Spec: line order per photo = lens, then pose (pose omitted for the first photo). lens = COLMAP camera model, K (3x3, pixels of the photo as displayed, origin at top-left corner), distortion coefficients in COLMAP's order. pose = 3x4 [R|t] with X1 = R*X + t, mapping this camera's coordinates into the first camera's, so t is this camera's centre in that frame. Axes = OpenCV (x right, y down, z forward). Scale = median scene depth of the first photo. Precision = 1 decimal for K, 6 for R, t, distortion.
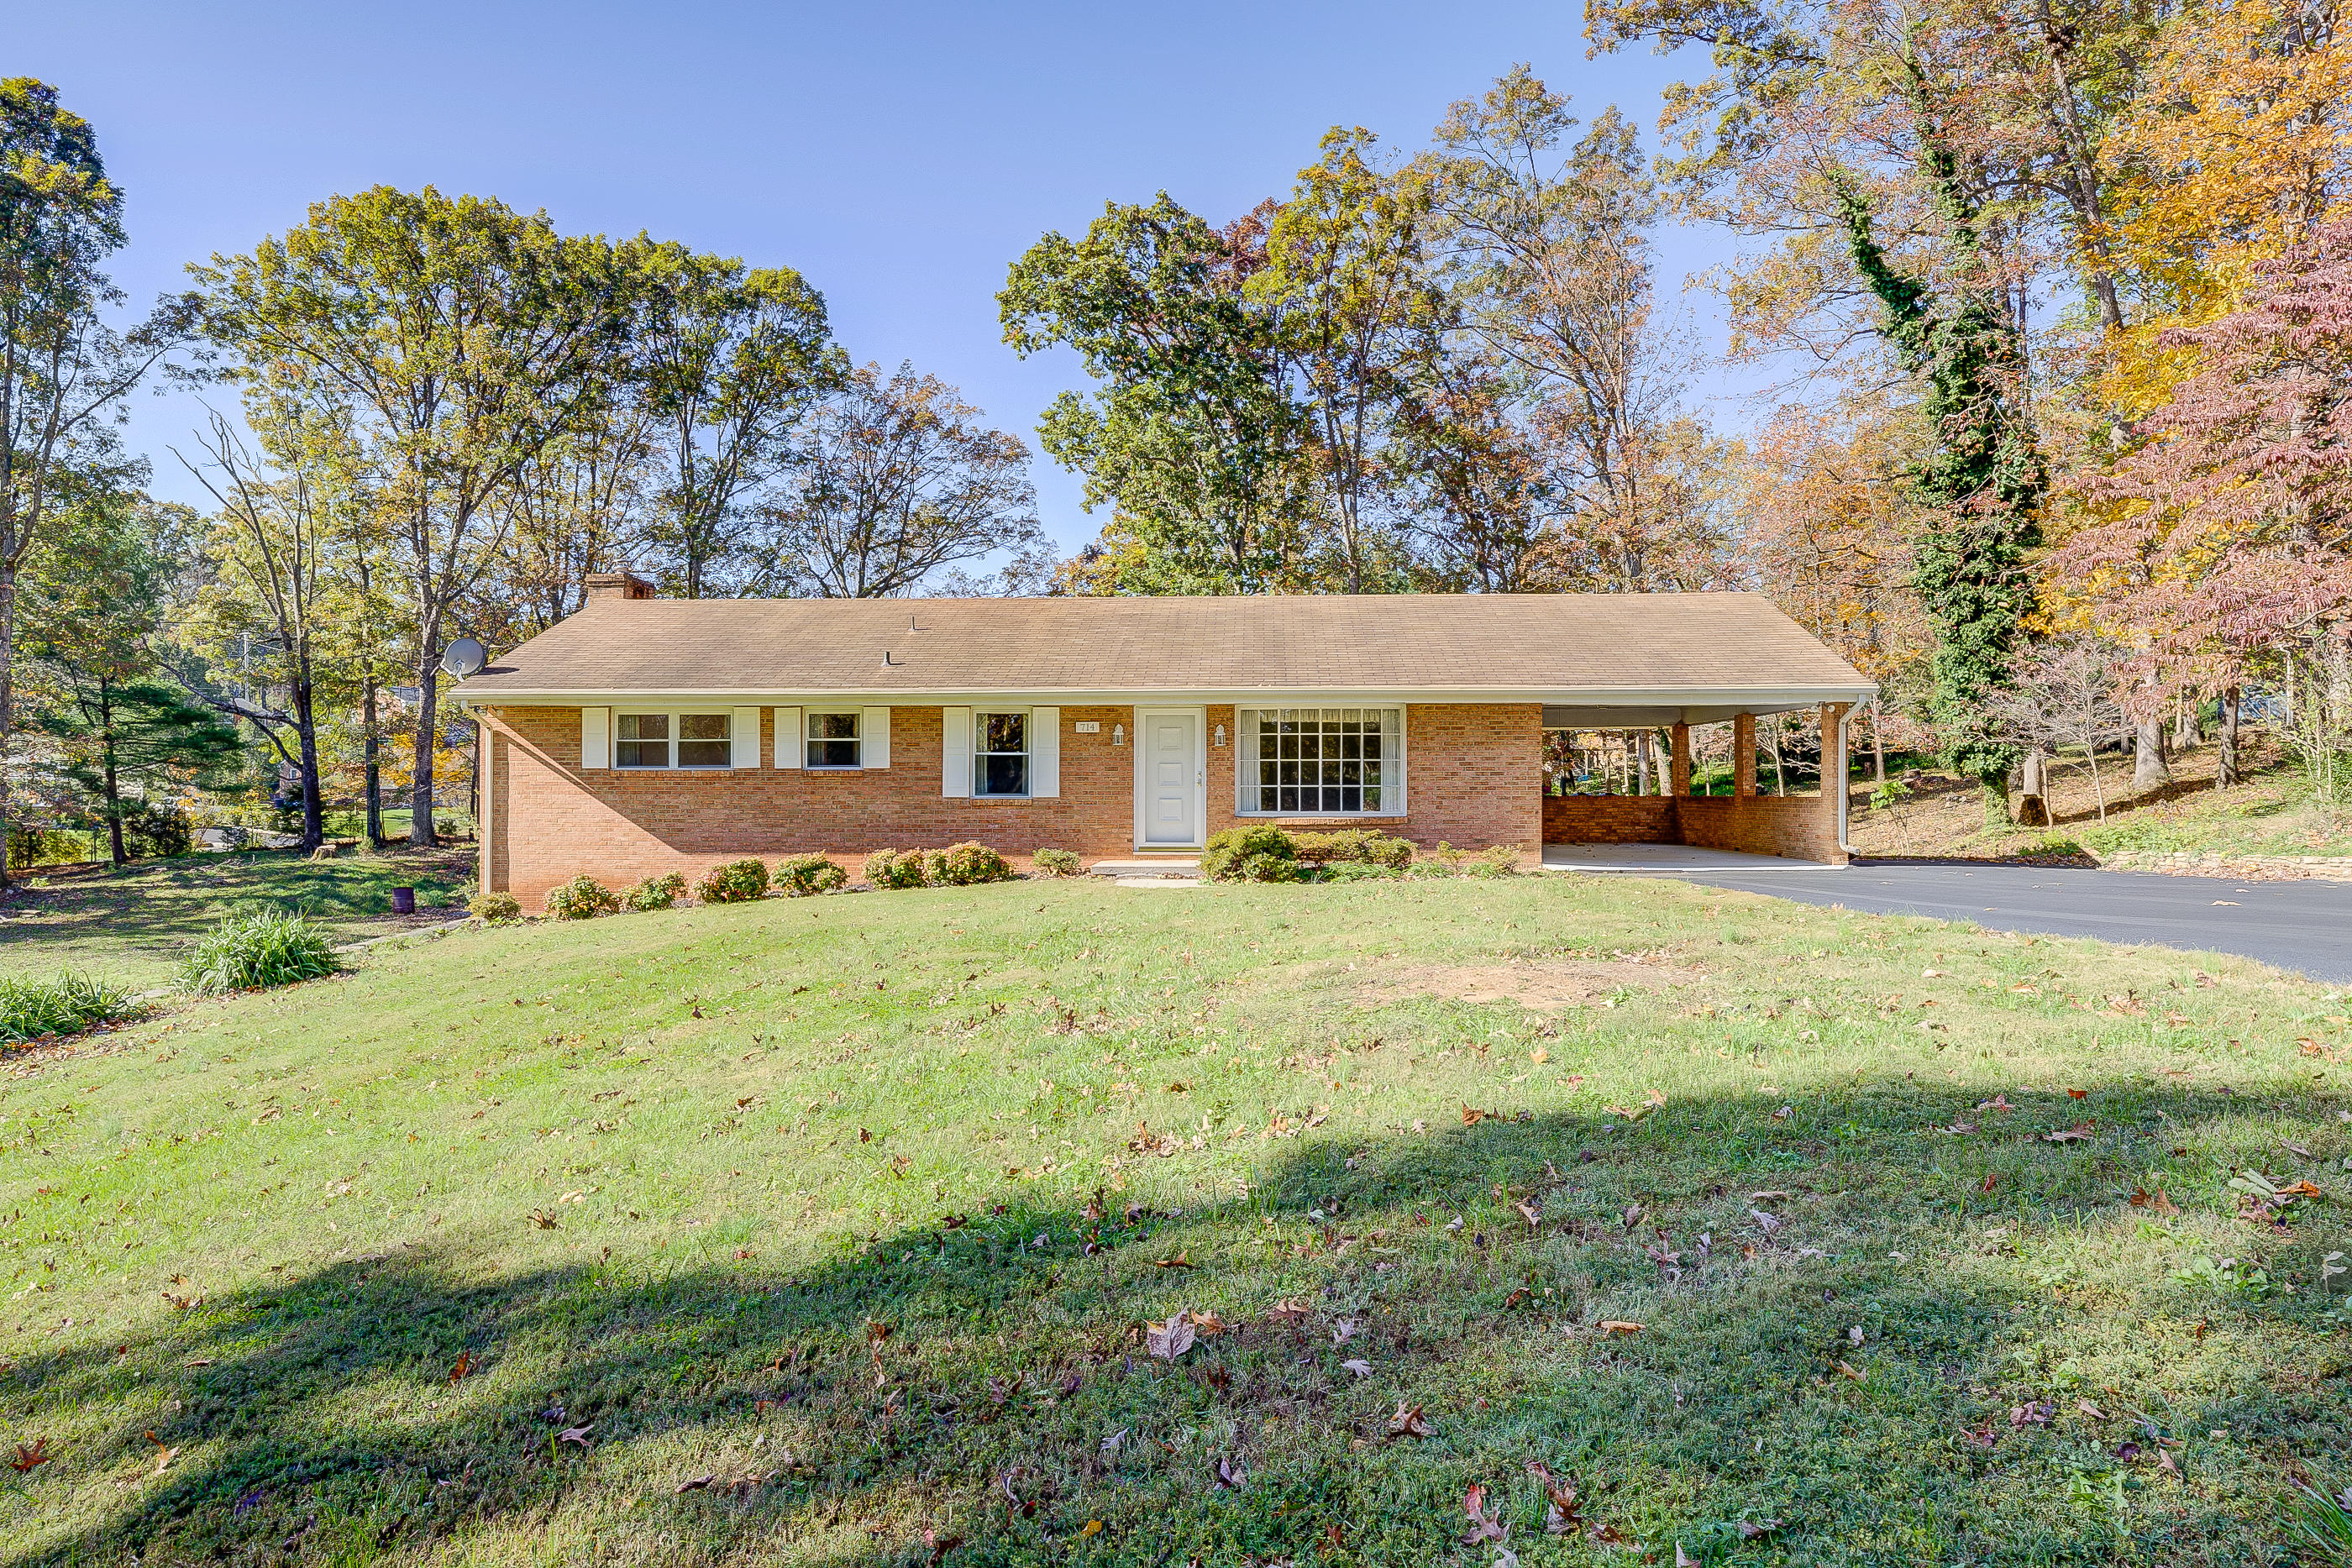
lens RADIAL K [[1431.7, 0, 1170.3], [0, 1431.7, 785.9], [0, 0, 1]] dist [-0.002106, 0.000501]
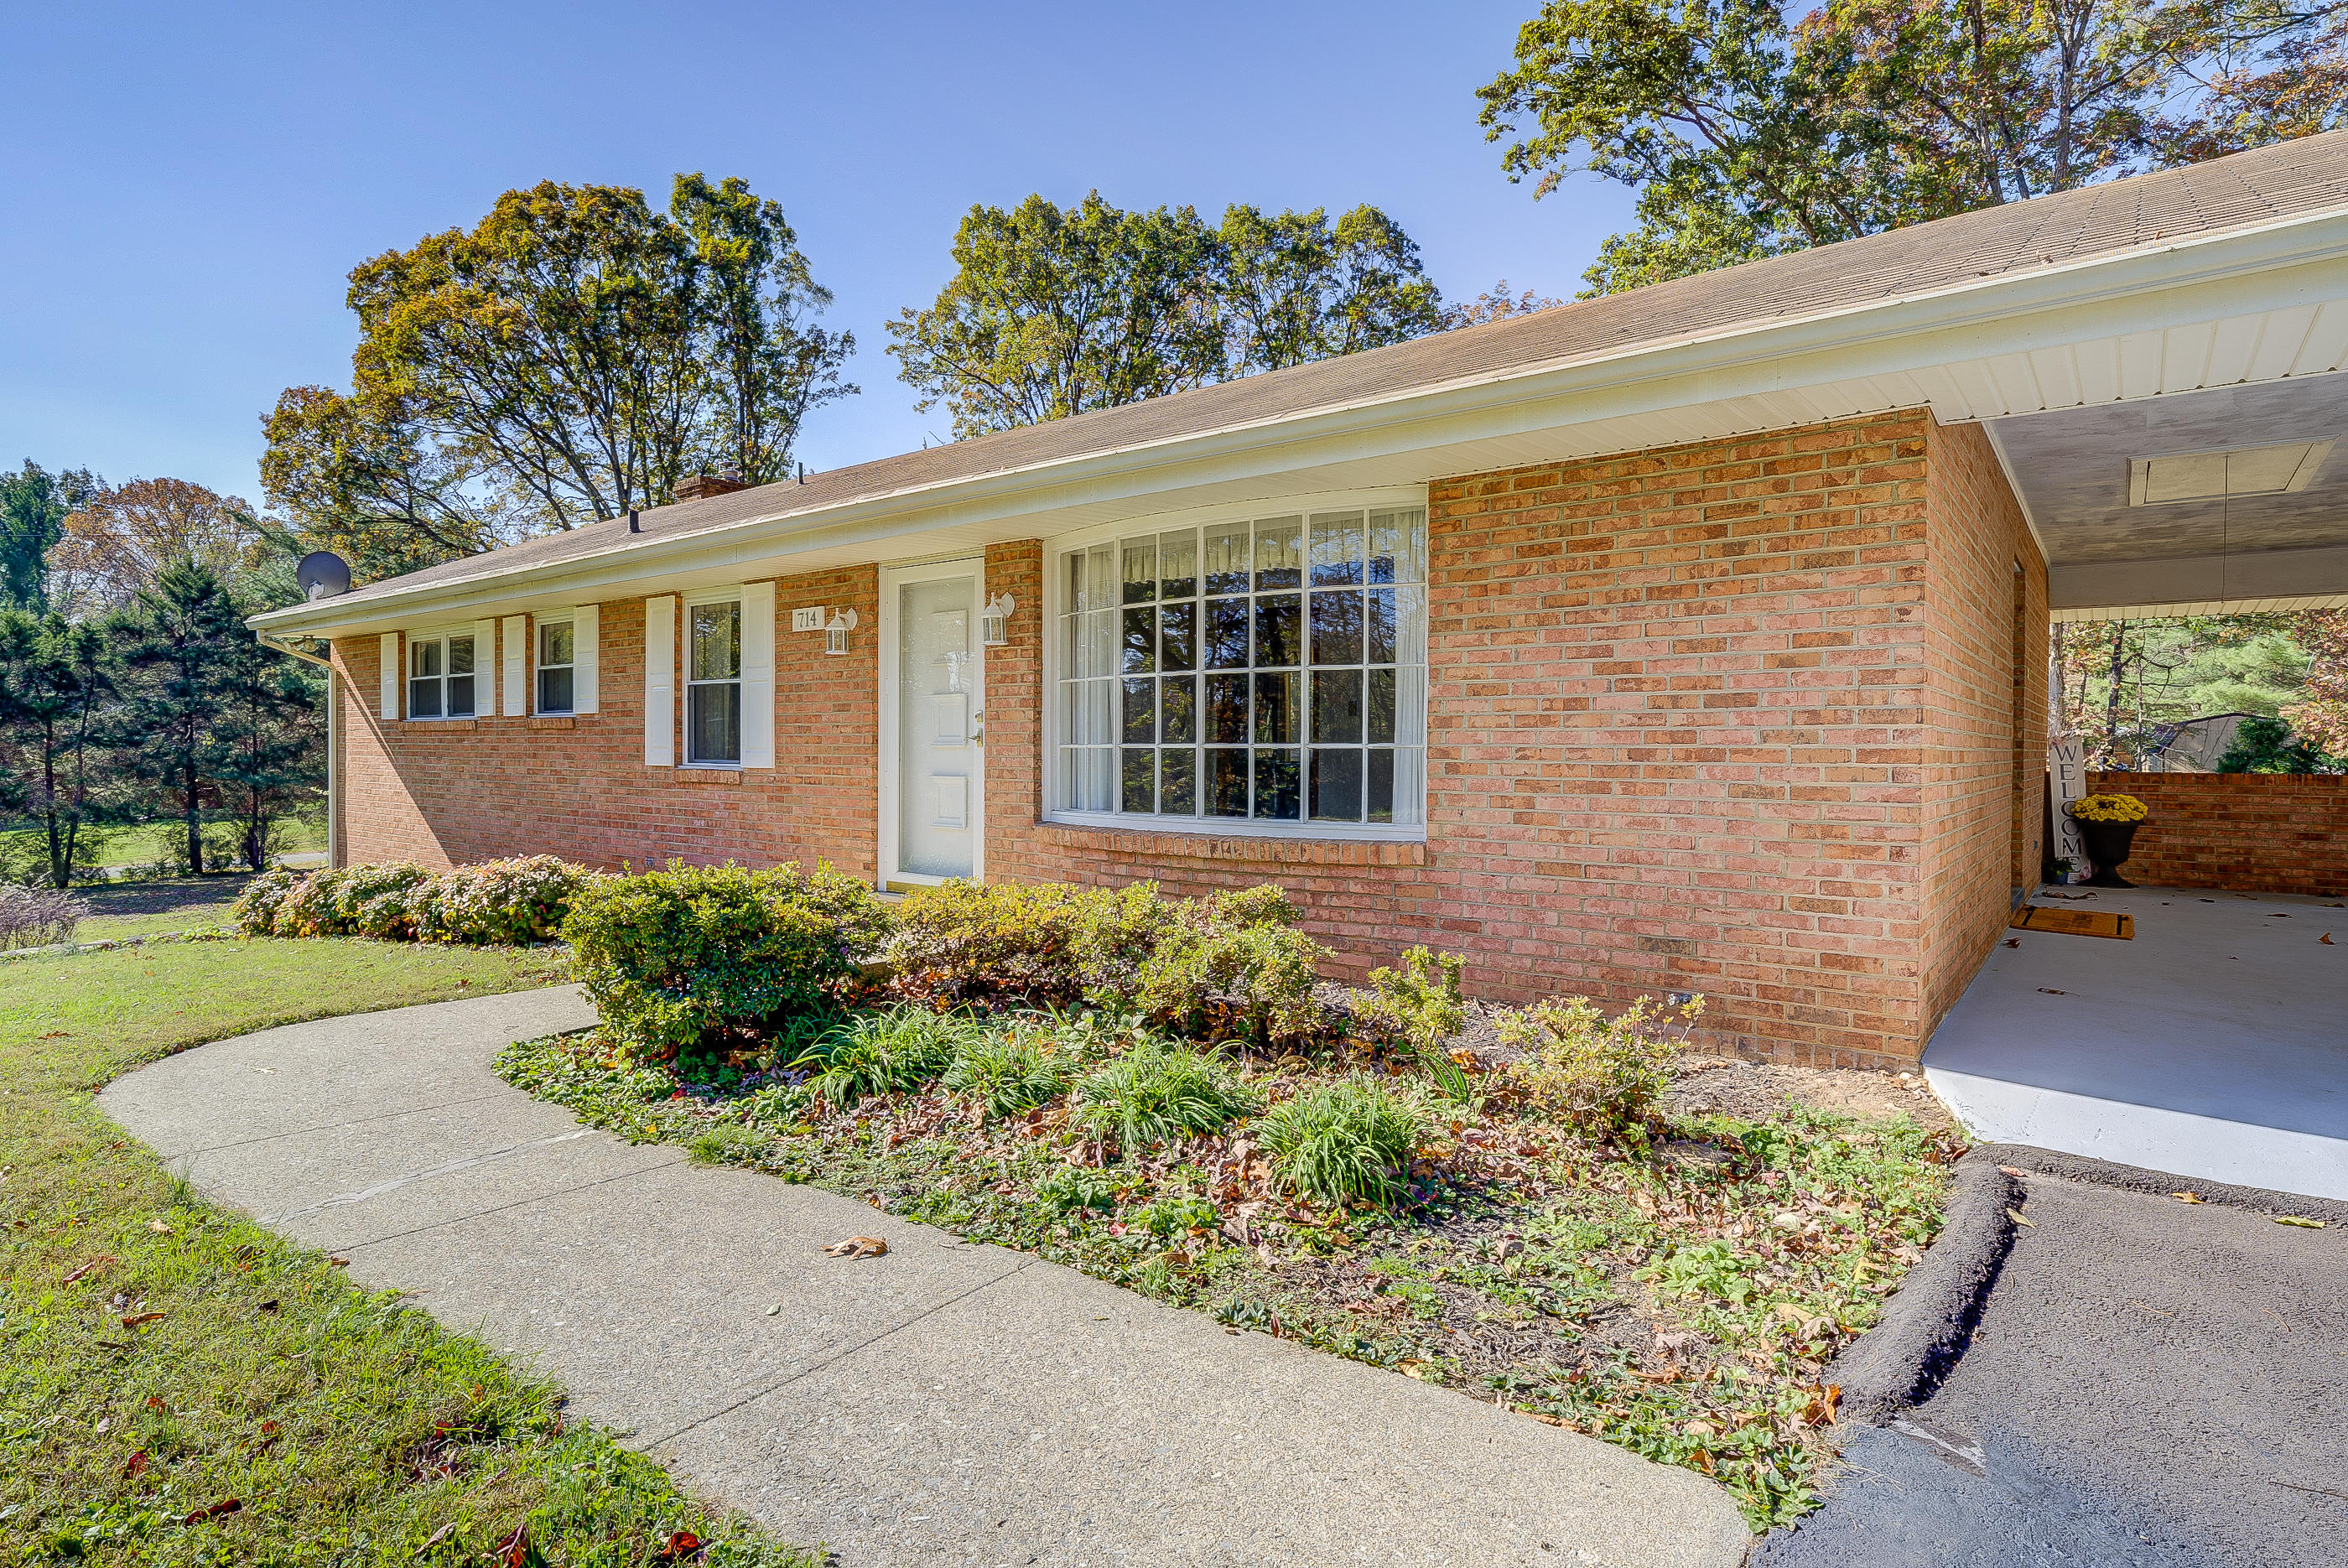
lens RADIAL K [[1231.7, 0, 1158.8], [0, 1231.7, 770.1], [0, 0, 1]] dist [0.004104, 0.000238]
pose [[0.810226, 0.012608, -0.585982, 0.270206], [-0.009883, 0.999920, 0.007848, 0.003995], [0.586034, -0.000568, 0.810286, 0.732076]]
